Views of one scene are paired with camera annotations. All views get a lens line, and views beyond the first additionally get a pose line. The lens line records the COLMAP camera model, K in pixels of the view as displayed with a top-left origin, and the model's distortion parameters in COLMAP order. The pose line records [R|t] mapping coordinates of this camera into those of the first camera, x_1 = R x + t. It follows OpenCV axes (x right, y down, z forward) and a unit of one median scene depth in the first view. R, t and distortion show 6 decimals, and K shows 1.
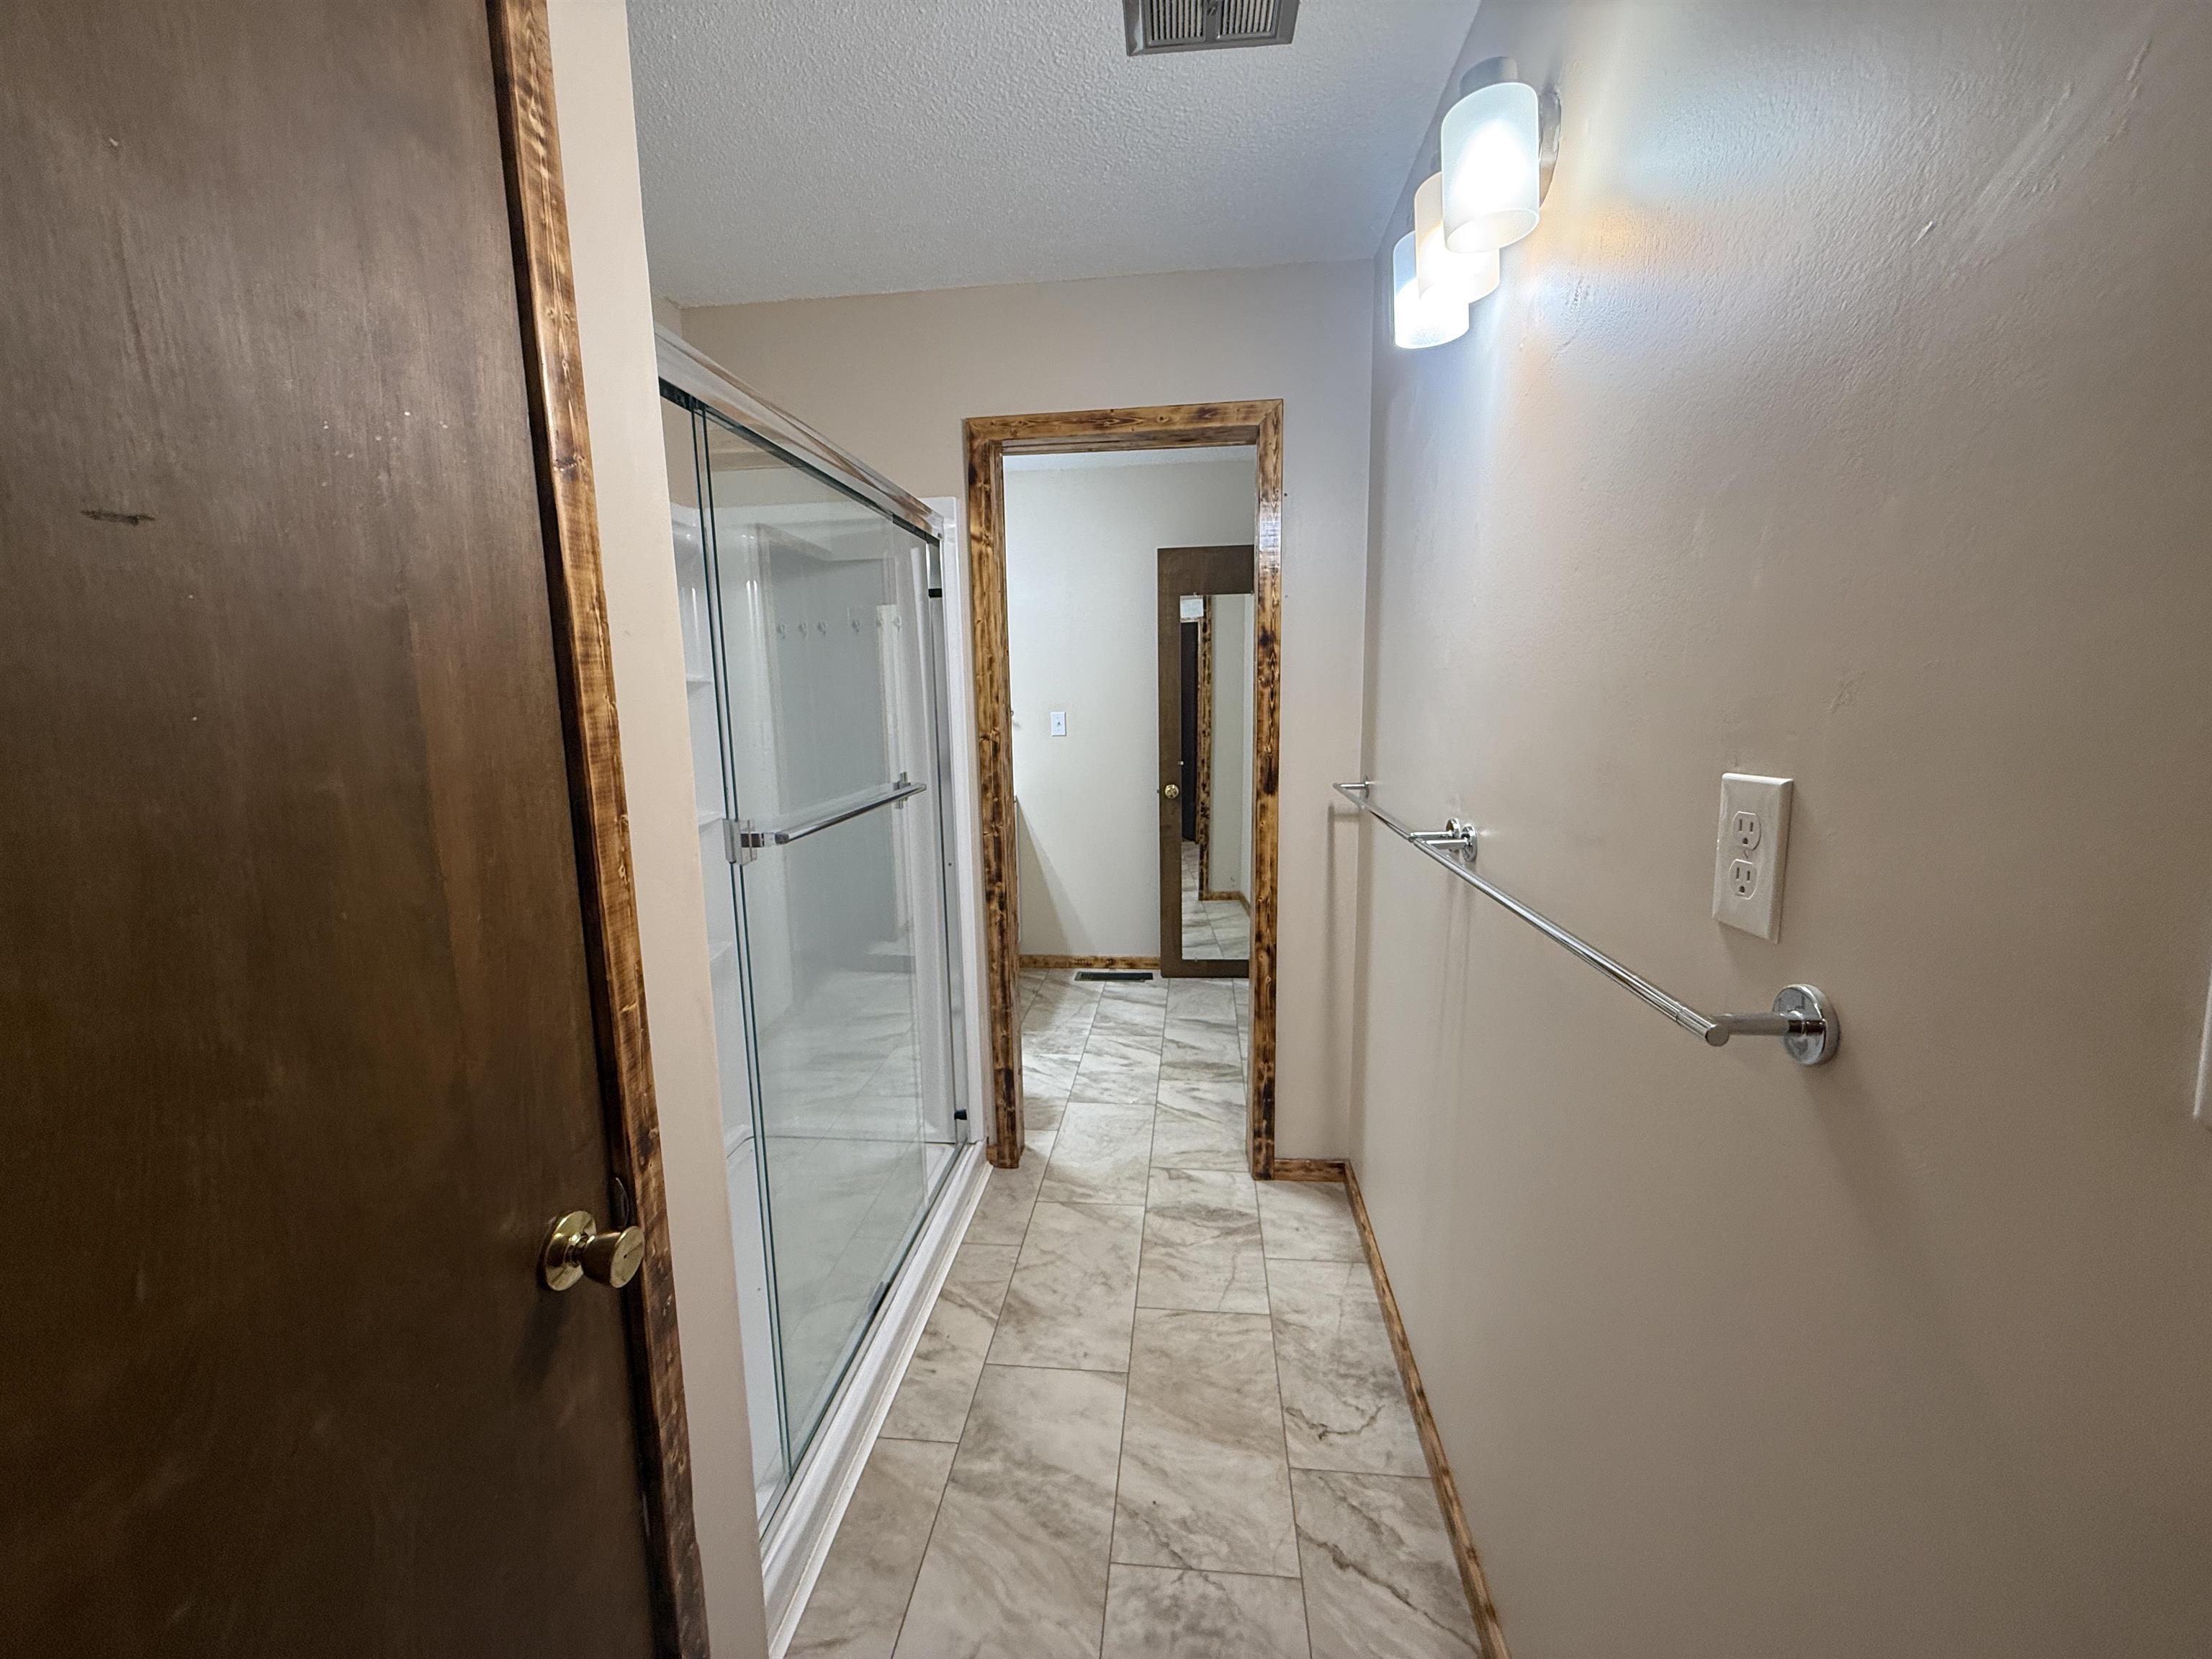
lens RADIAL K [[880.2, 0, 1104.6], [0, 880.2, 831.5], [0, 0, 1]] dist [0.000442, -0.000435]
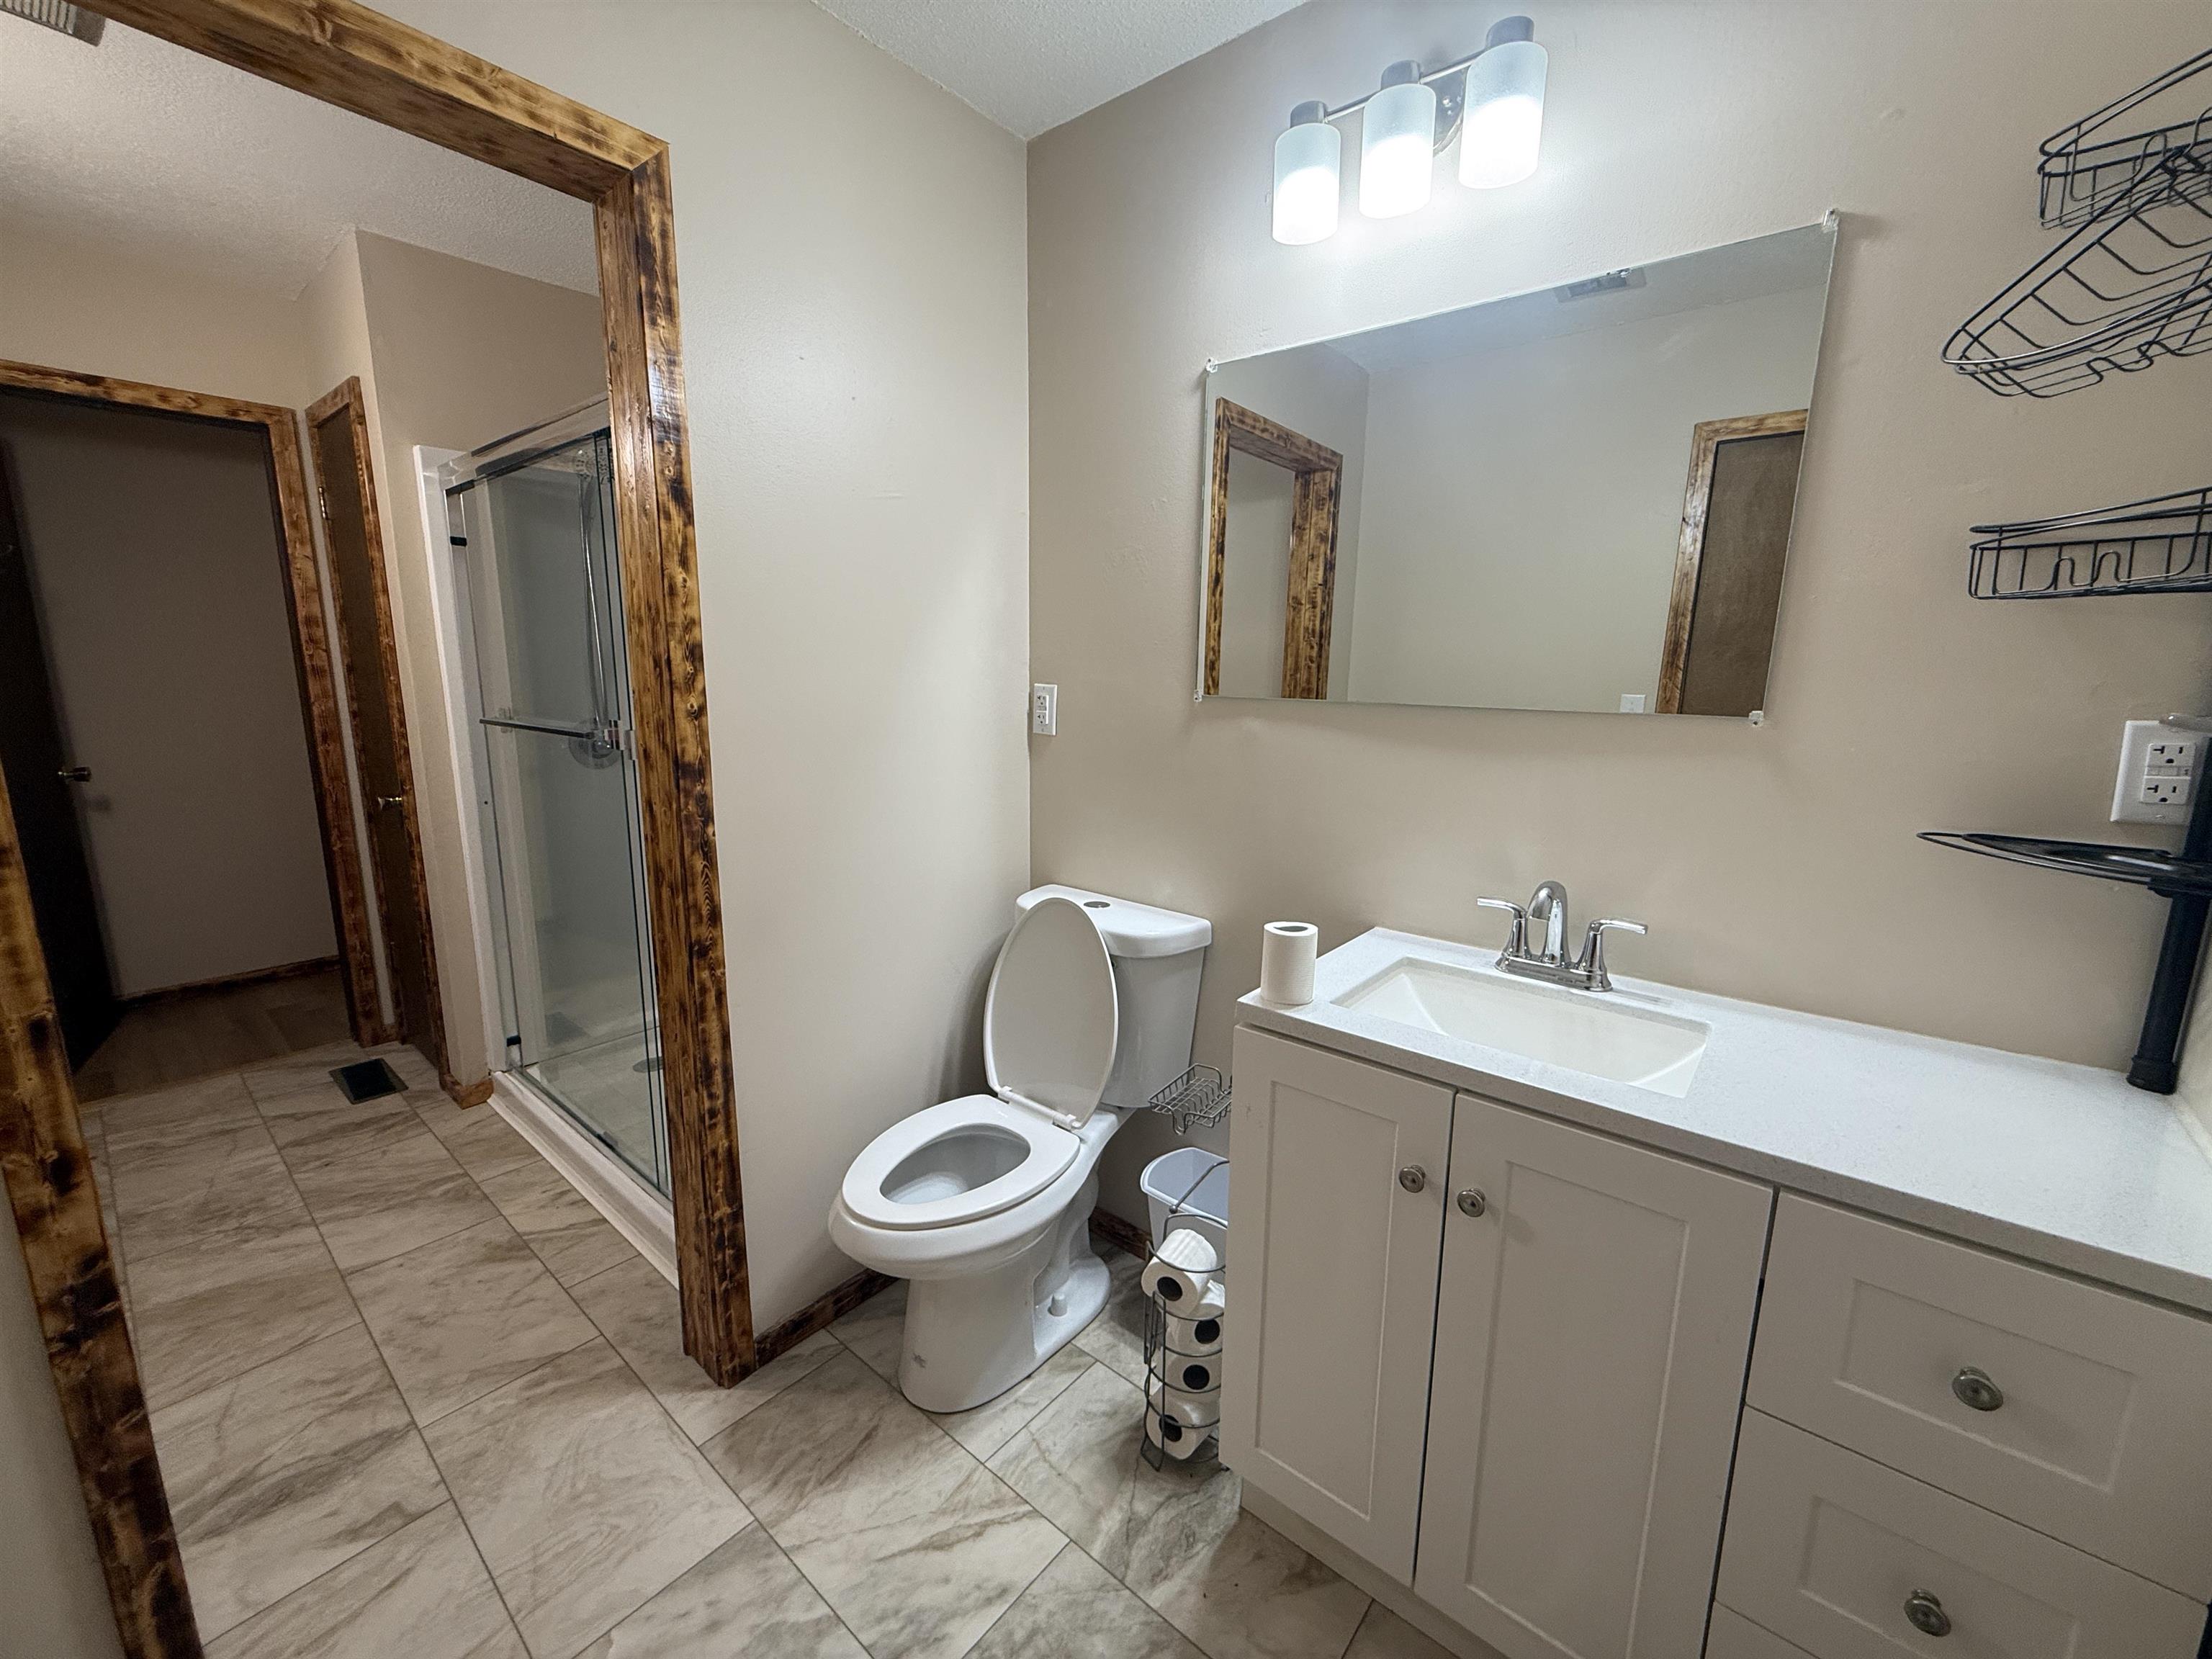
lens RADIAL K [[880.2, 0, 1102.1], [0, 880.2, 824.6], [0, 0, 1]] dist [0.000442, -0.000435]
pose [[-0.558799, 0.164162, -0.812892, 0.139297], [-0.127550, 0.951535, 0.279842, -0.156400], [0.819435, 0.260060, -0.510778, 1.033399]]
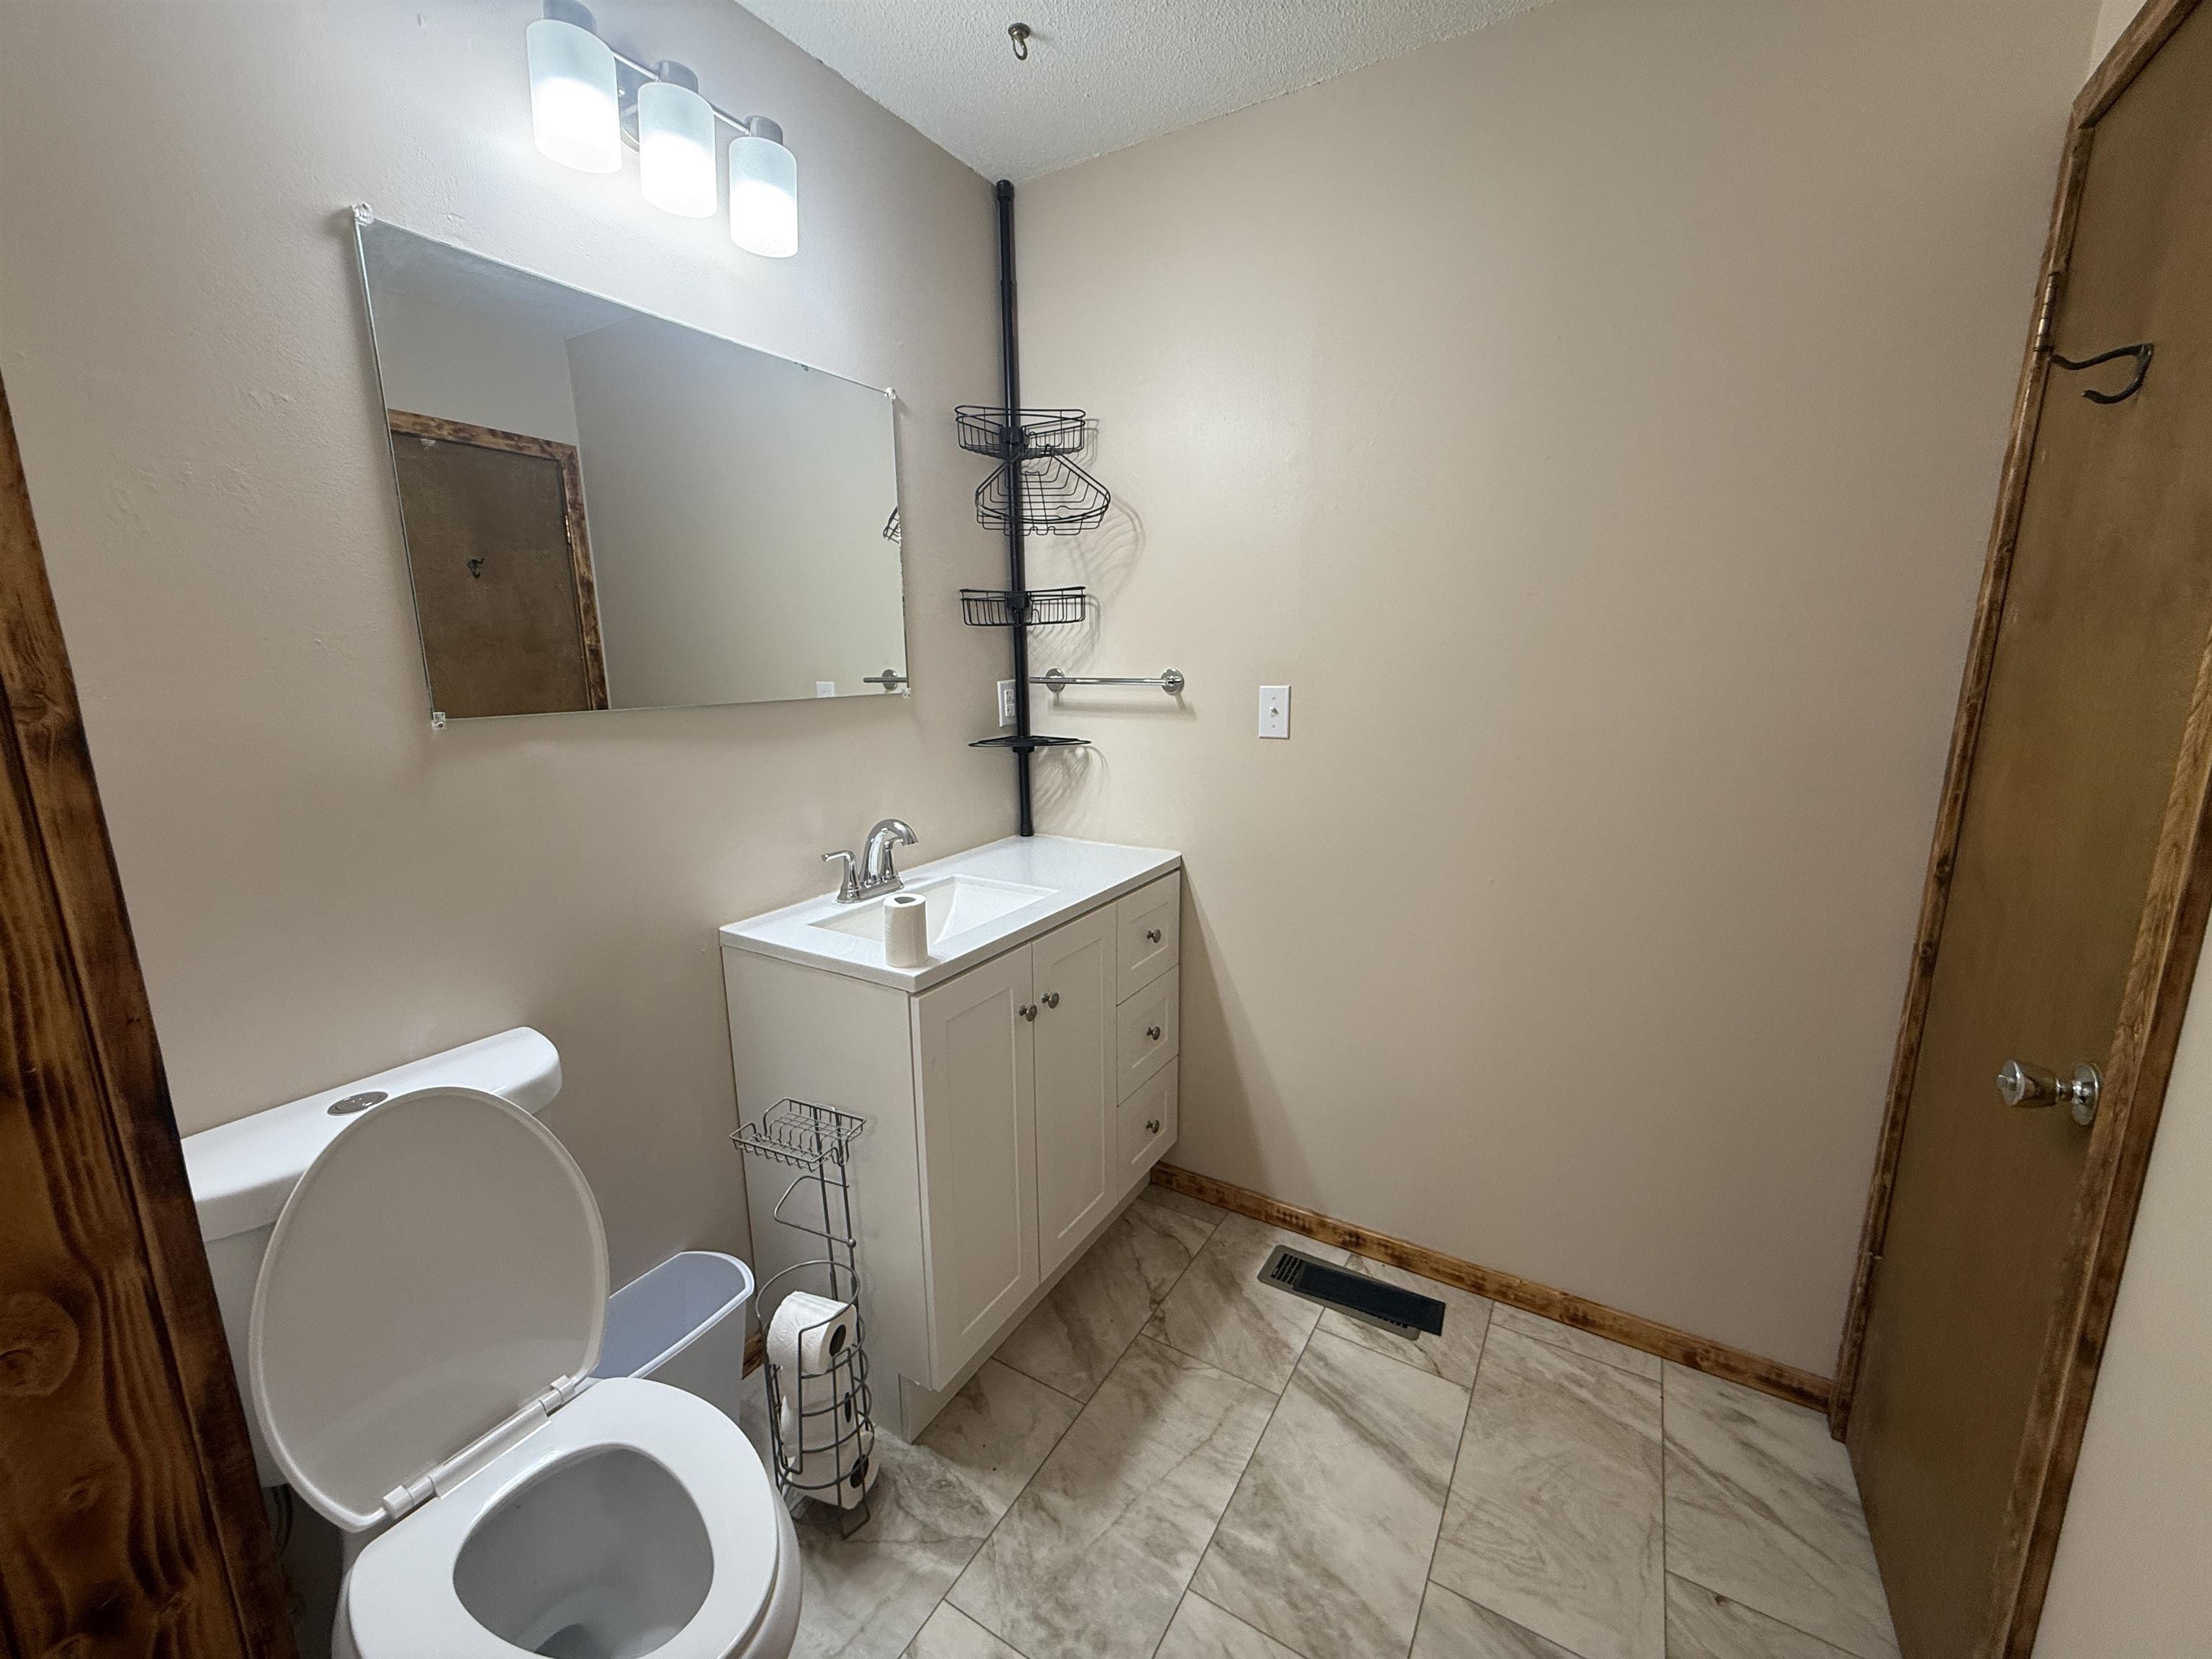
lens RADIAL K [[880.2, 0, 1096.9], [0, 880.2, 821.1], [0, 0, 1]] dist [0.000442, -0.000435]
pose [[0.901685, 0.098832, -0.420947, 0.066926], [-0.079743, 0.994838, 0.062762, -0.099597], [0.424977, -0.023024, 0.904911, 0.628776]]
